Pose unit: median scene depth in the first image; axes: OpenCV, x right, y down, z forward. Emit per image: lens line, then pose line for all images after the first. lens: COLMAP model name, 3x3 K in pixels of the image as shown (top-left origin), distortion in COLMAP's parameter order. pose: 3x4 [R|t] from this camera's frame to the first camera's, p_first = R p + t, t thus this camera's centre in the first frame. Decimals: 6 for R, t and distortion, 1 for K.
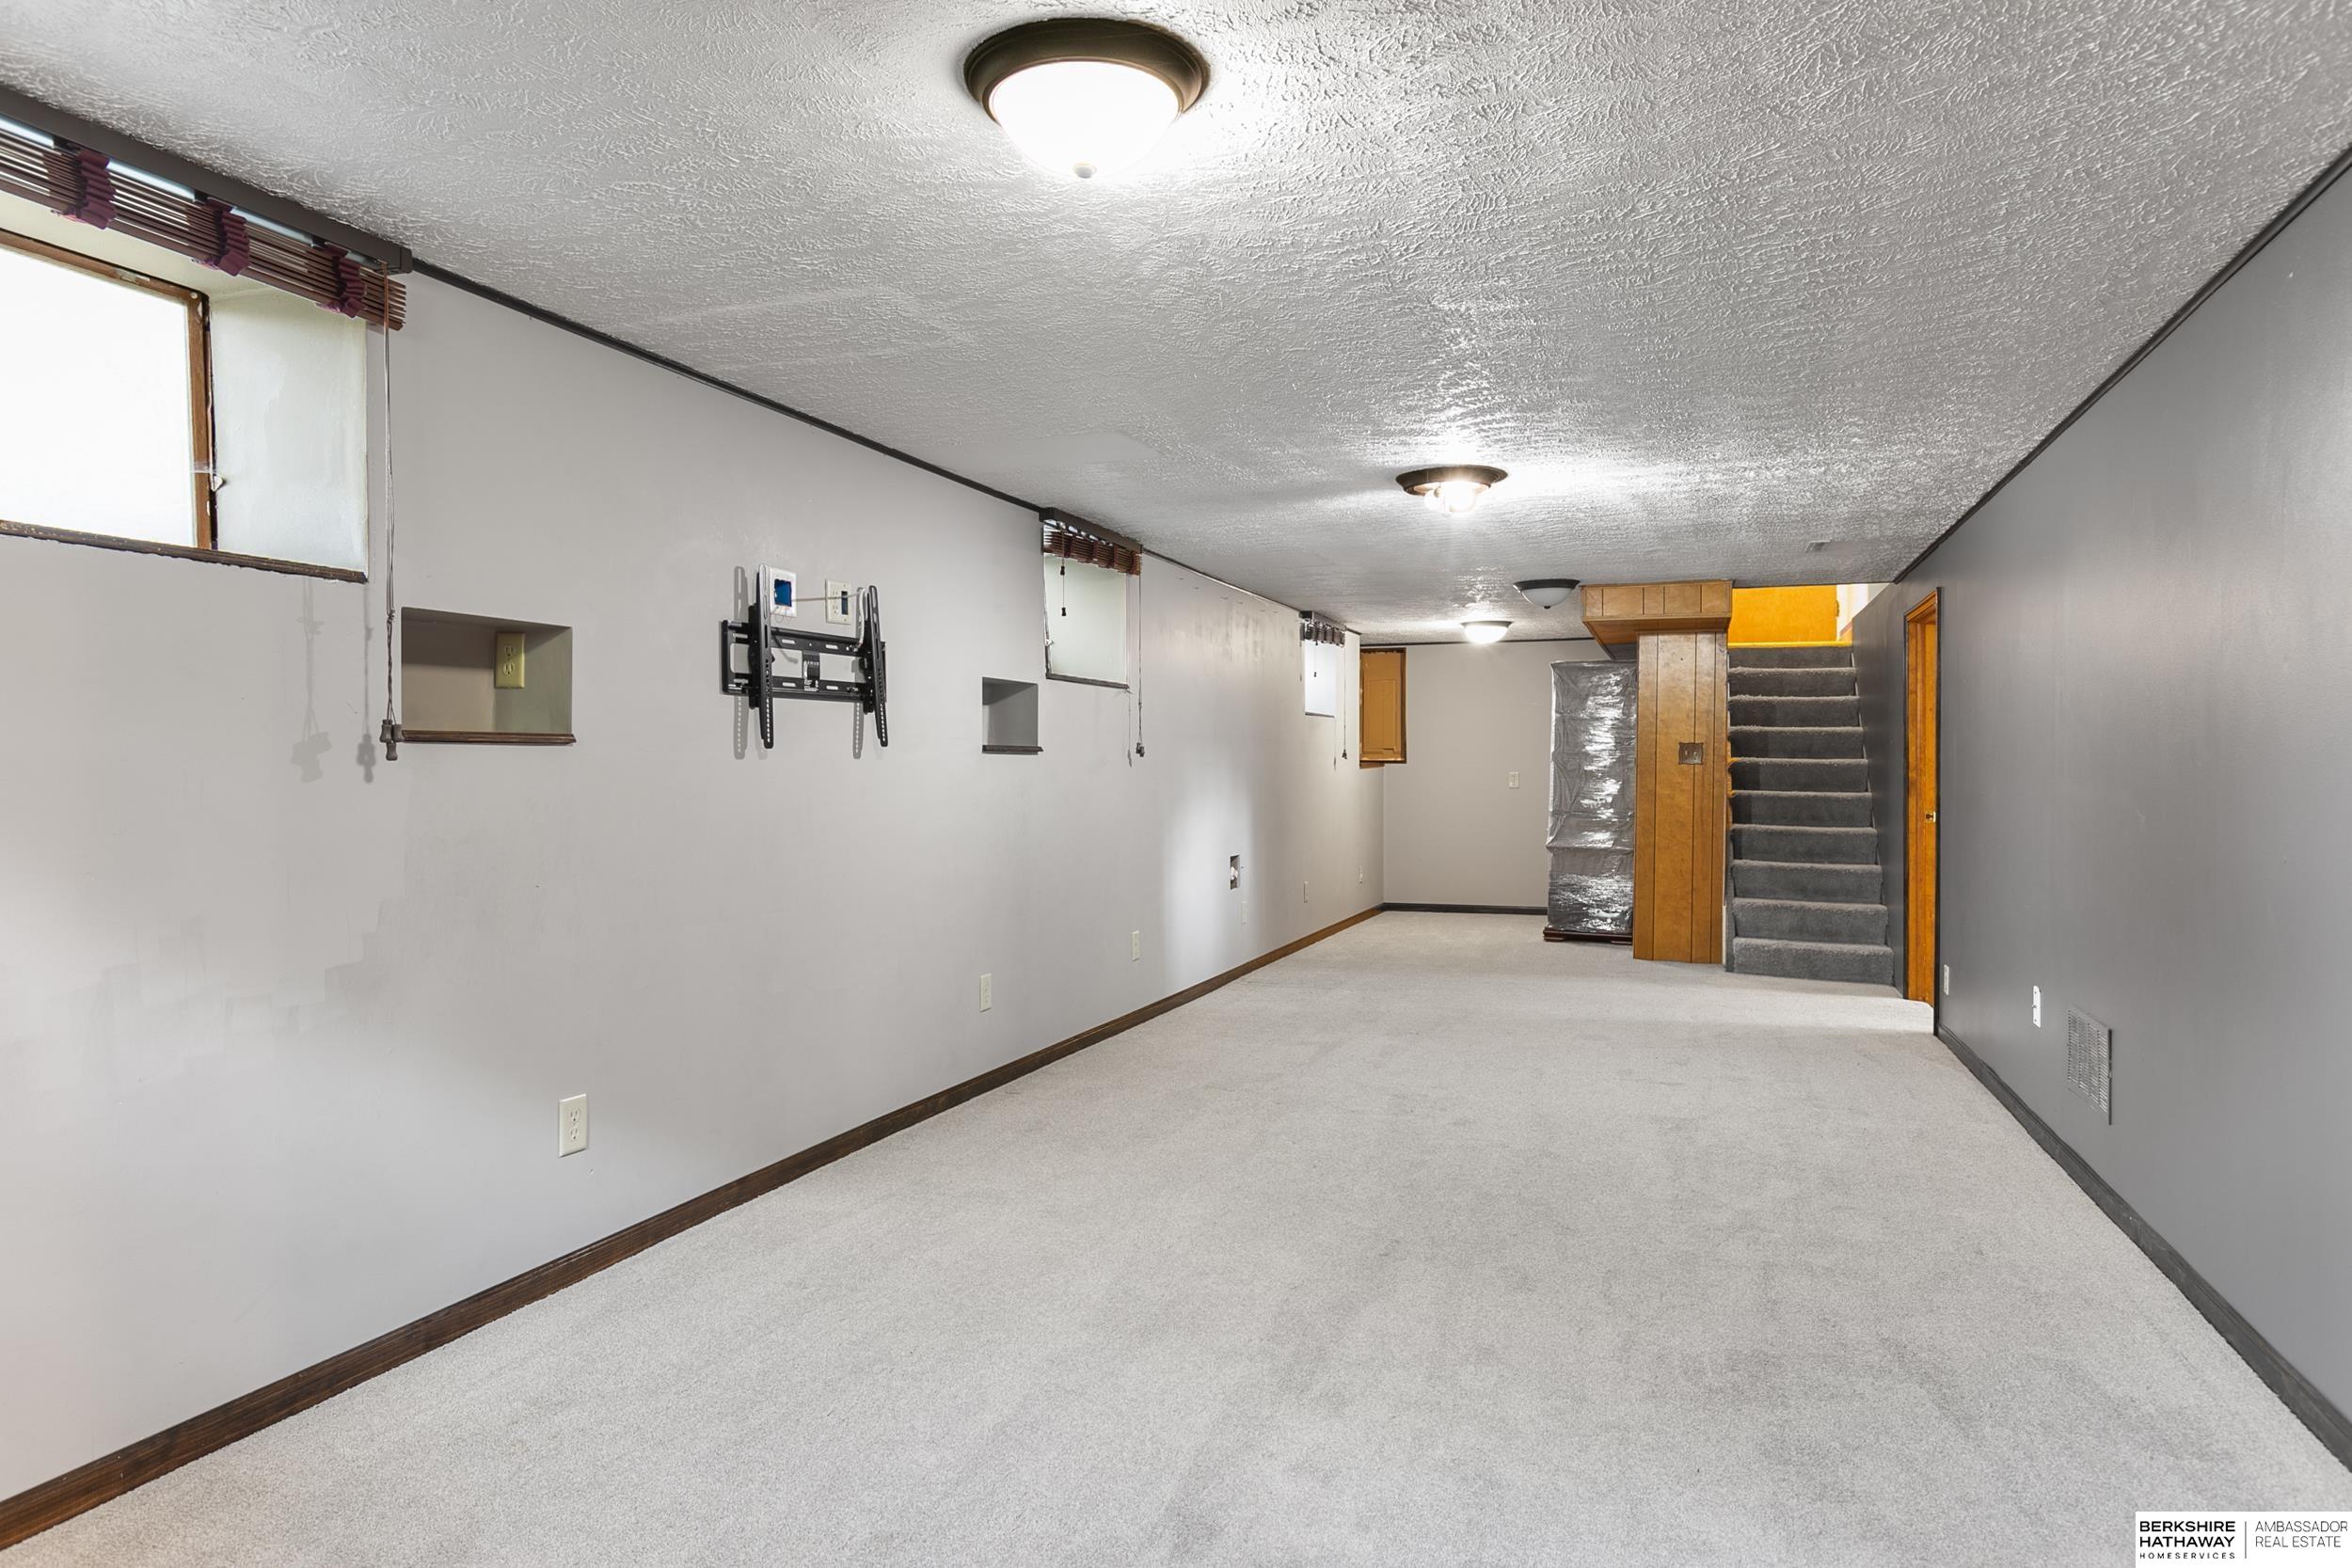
lens RADIAL K [[1389.4, 0, 1175.2], [0, 1389.4, 784.4], [0, 0, 1]] dist [0.002729, -0.000349]
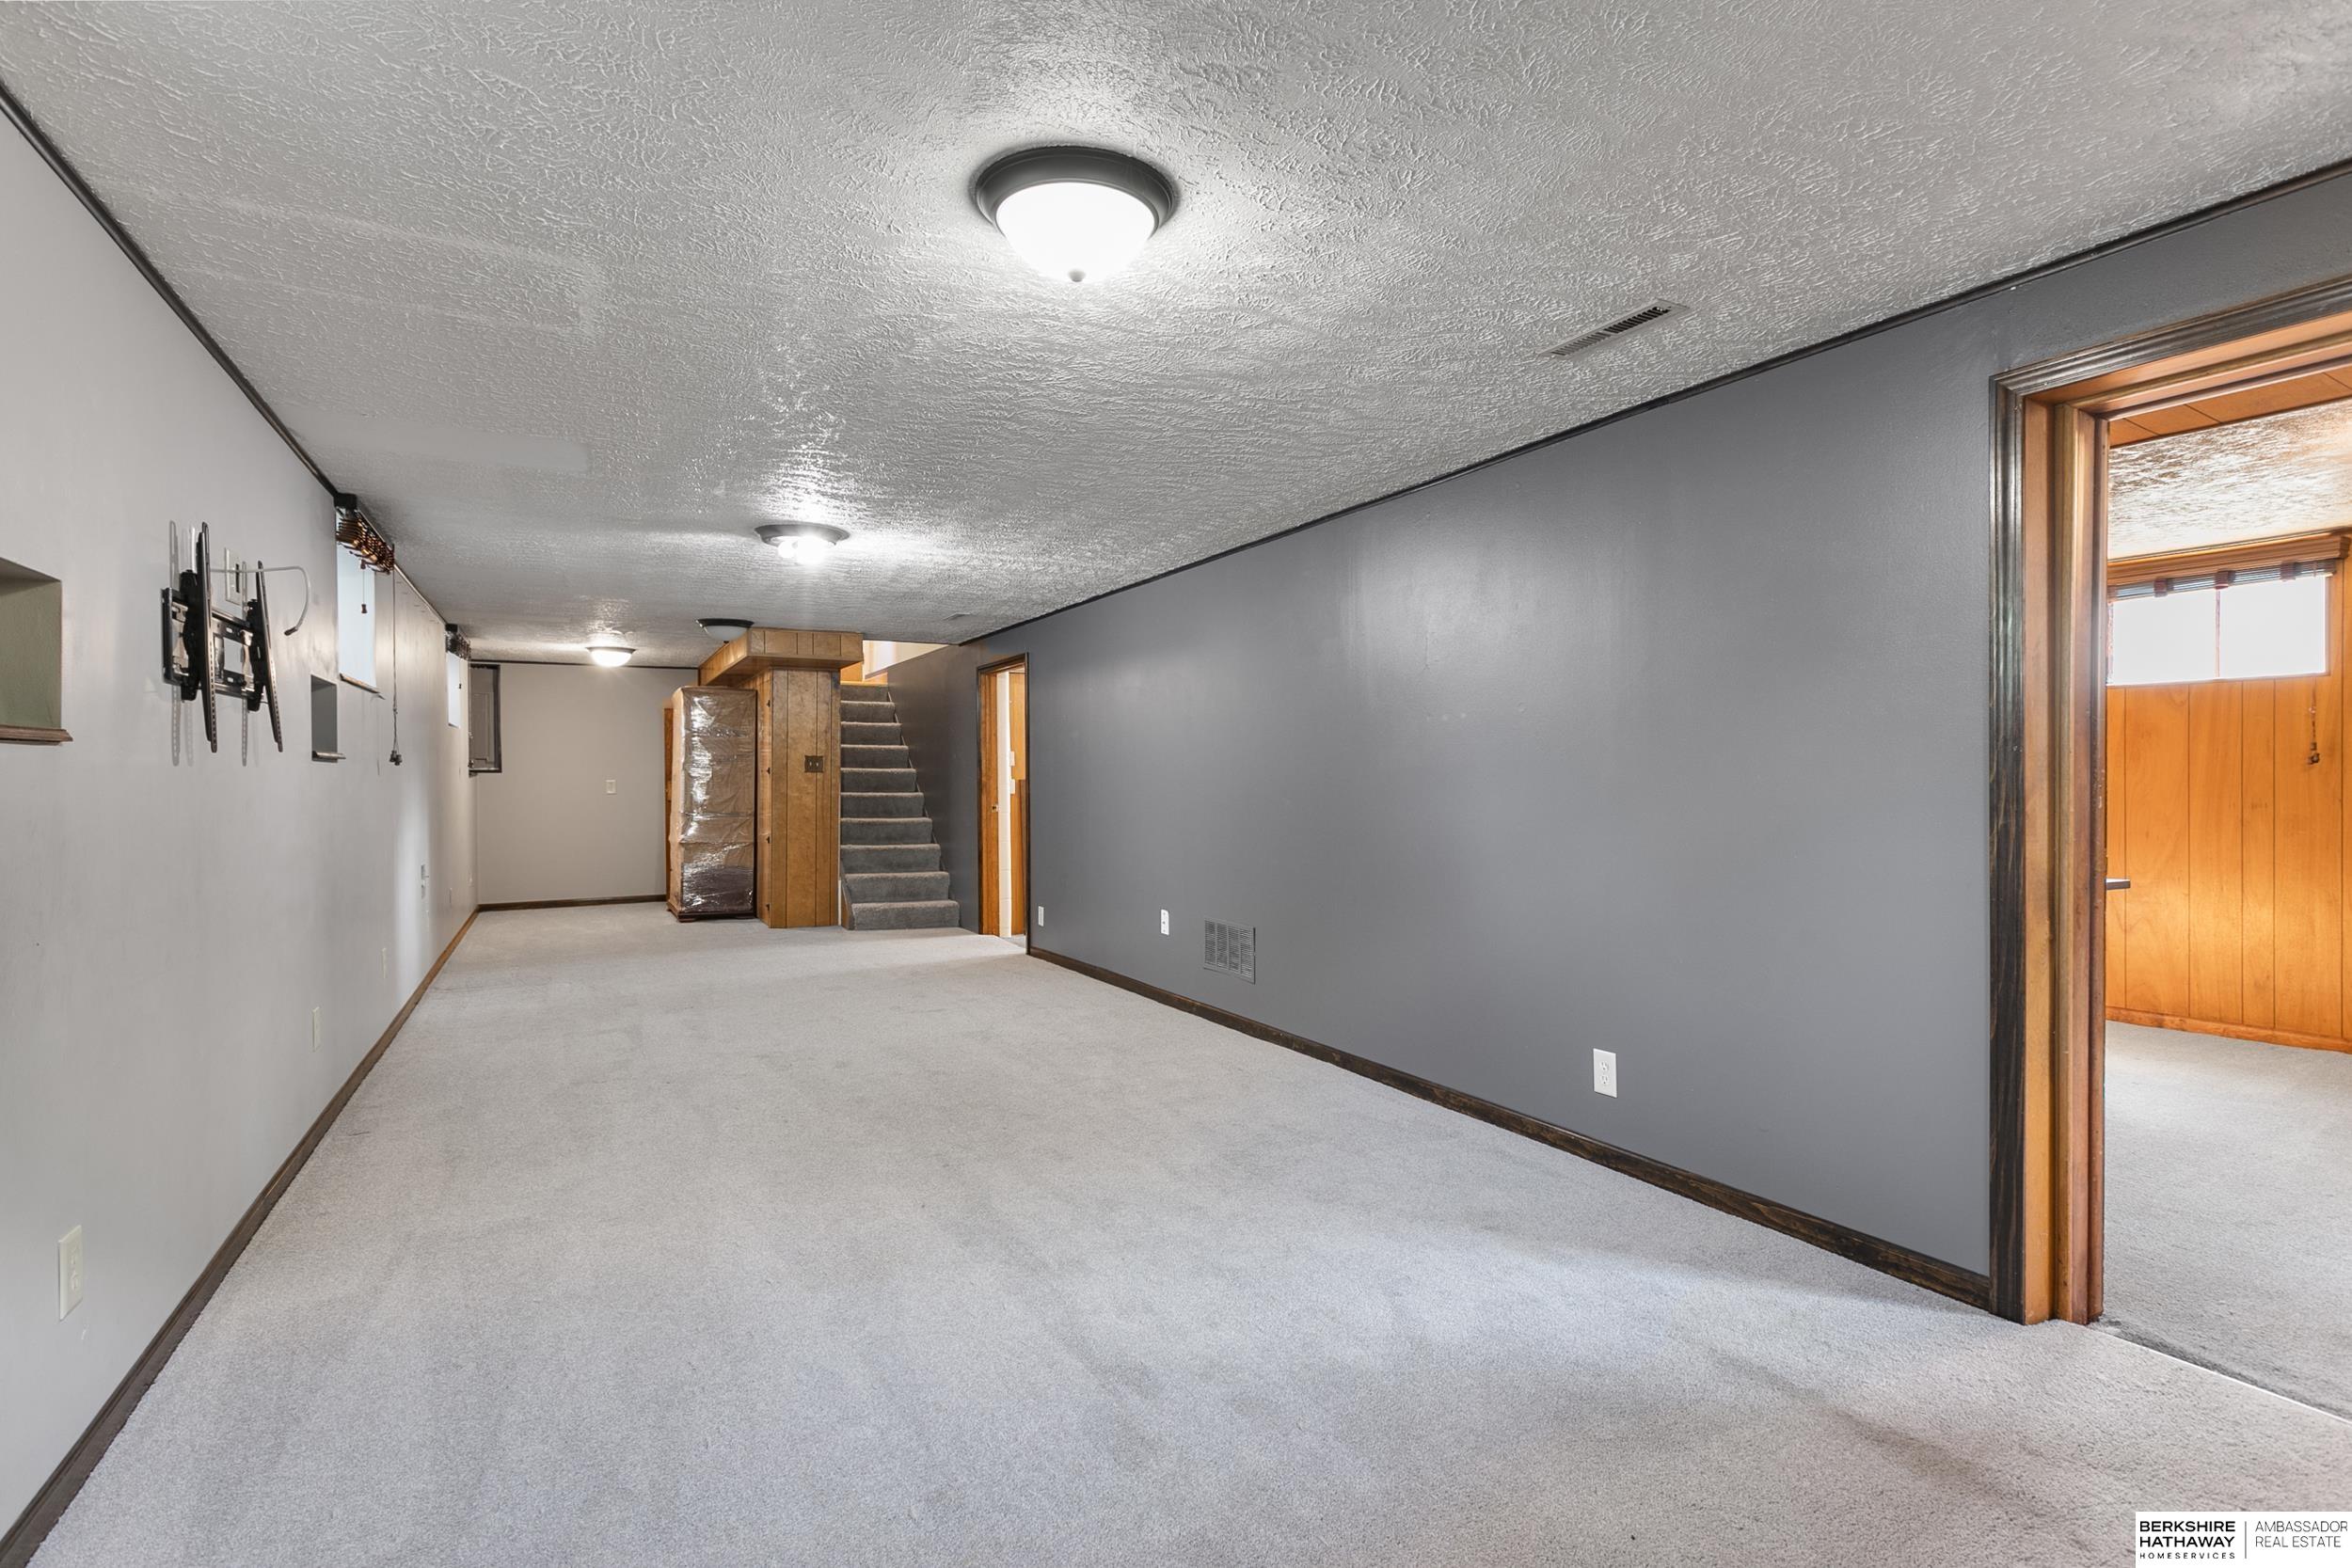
lens RADIAL K [[1103.4, 0, 1171.0], [0, 1103.4, 784.5], [0, 0, 1]] dist [0.001294, -0.001478]
pose [[0.680550, -0.009793, 0.732636, -0.279111], [0.013179, 0.999913, 0.001123, -0.000403], [-0.732583, 0.008891, 0.680619, 0.115361]]
